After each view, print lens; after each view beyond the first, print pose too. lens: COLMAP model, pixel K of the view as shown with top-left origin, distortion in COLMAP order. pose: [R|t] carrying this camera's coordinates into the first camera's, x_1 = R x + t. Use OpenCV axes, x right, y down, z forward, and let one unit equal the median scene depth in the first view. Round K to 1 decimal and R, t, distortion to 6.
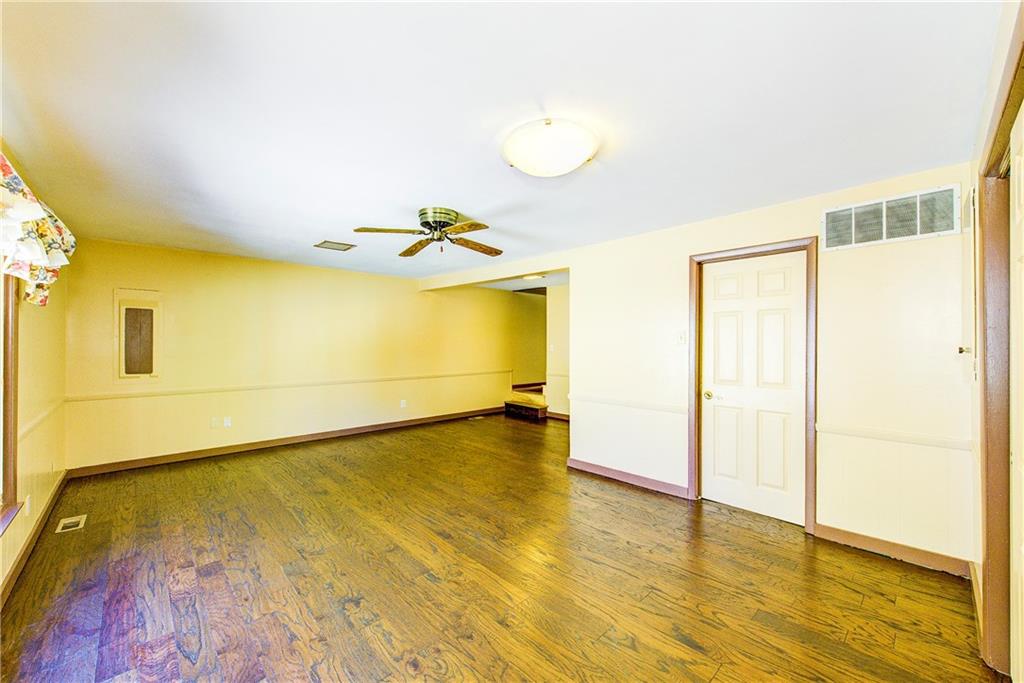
lens RADIAL K [[397.9, 0, 514.1], [0, 397.9, 340.4], [0, 0, 1]] dist [0.004001, -0.001589]
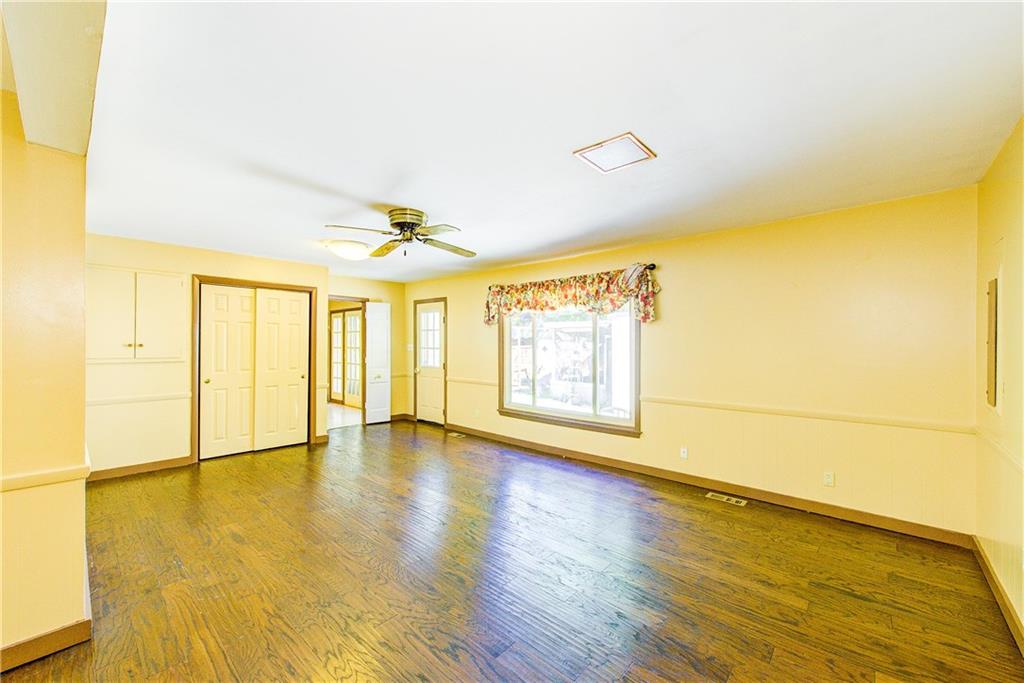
lens RADIAL K [[397.9, 0, 516.1], [0, 397.9, 344.4], [0, 0, 1]] dist [0.004001, -0.001589]
pose [[-0.996195, -0.004473, -0.087032, -0.364269], [-0.004126, 0.999983, -0.004169, 0.009584], [0.087050, -0.003794, -0.996197, 1.970749]]
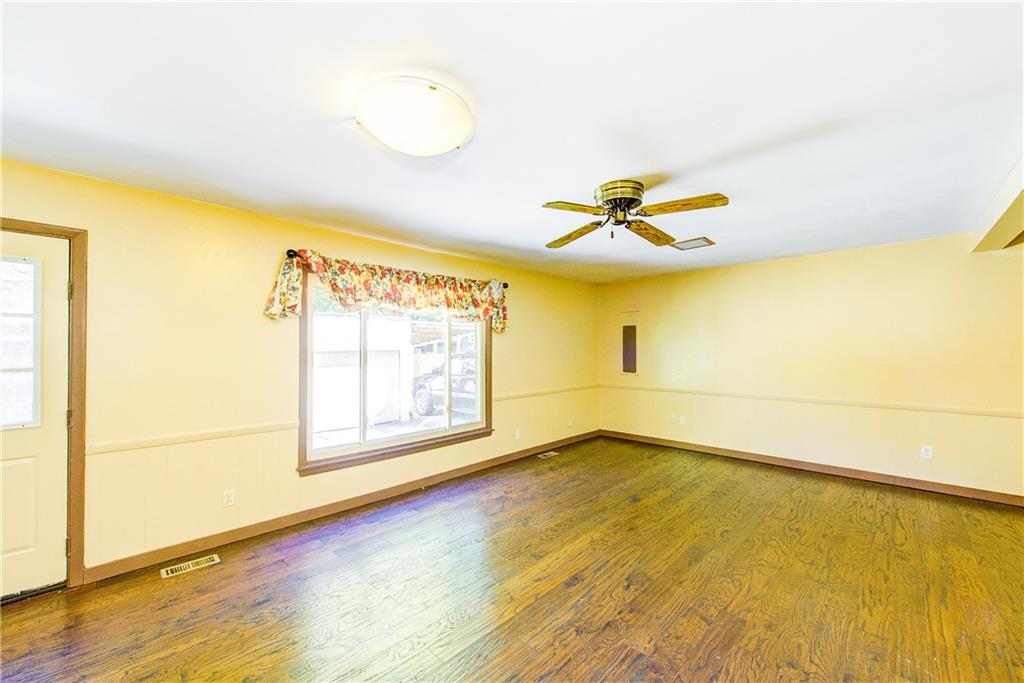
lens RADIAL K [[397.9, 0, 517.0], [0, 397.9, 343.3], [0, 0, 1]] dist [0.004001, -0.001589]
pose [[0.040072, -0.015512, -0.999076, 0.580613], [0.013858, 0.999792, -0.014967, -0.002816], [0.999101, -0.013246, 0.040279, 0.741907]]
